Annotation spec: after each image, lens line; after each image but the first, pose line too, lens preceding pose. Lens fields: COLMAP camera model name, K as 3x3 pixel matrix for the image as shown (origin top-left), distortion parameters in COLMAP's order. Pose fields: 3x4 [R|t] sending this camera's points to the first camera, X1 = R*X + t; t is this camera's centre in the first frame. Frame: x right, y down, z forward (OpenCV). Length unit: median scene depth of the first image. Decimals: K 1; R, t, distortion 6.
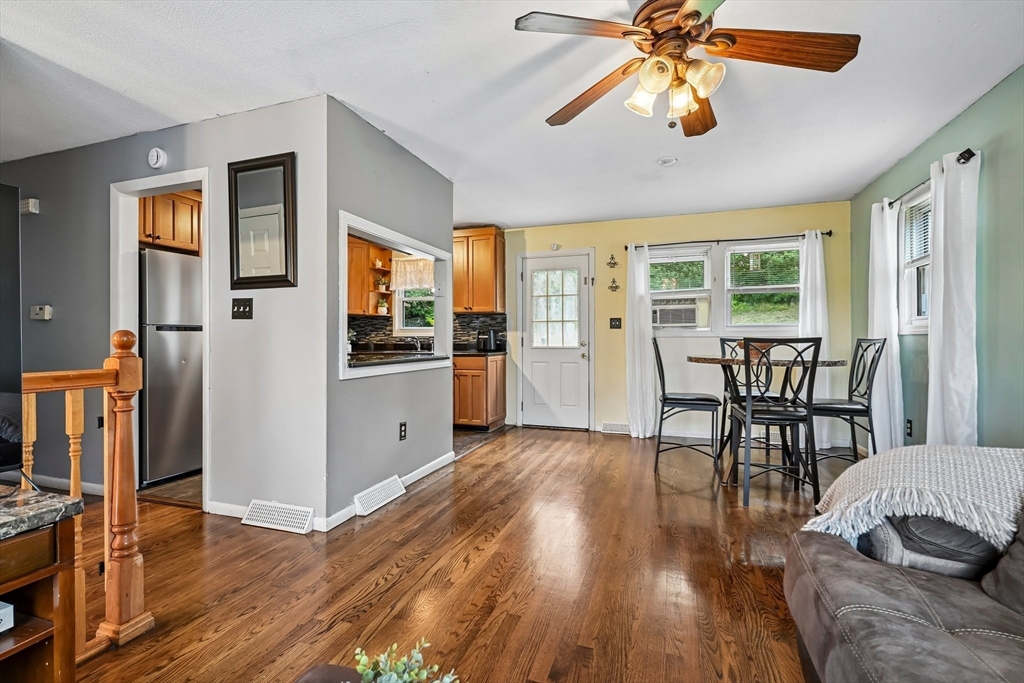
lens RADIAL K [[465.3, 0, 511.3], [0, 465.3, 335.2], [0, 0, 1]] dist [0.002577, -0.000467]
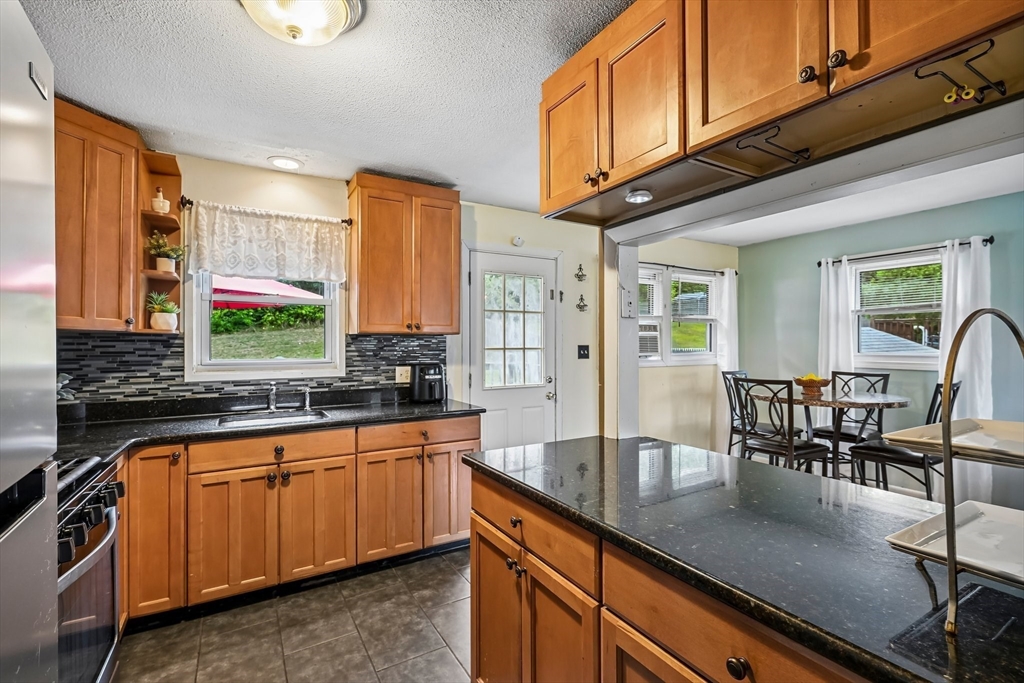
lens RADIAL K [[465.3, 0, 514.2], [0, 465.3, 339.9], [0, 0, 1]] dist [0.002577, -0.000467]
pose [[0.646113, 0.005966, 0.763219, -0.443560], [-0.007183, 0.999973, -0.001737, -0.042984], [-0.763208, -0.004360, 0.646138, 0.567881]]
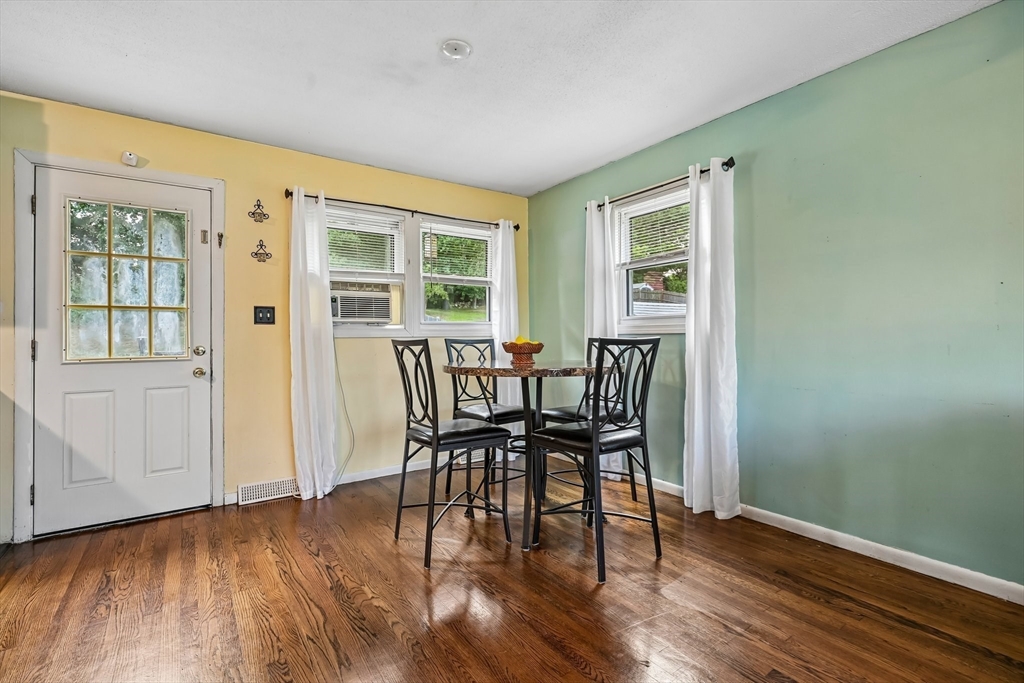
lens RADIAL K [[465.3, 0, 515.5], [0, 465.3, 330.3], [0, 0, 1]] dist [0.002577, -0.000467]
pose [[0.581834, 0.005714, 0.813287, -0.074546], [0.000749, 0.999971, -0.007562, -0.001368], [-0.813307, 0.005009, 0.581813, 0.378855]]
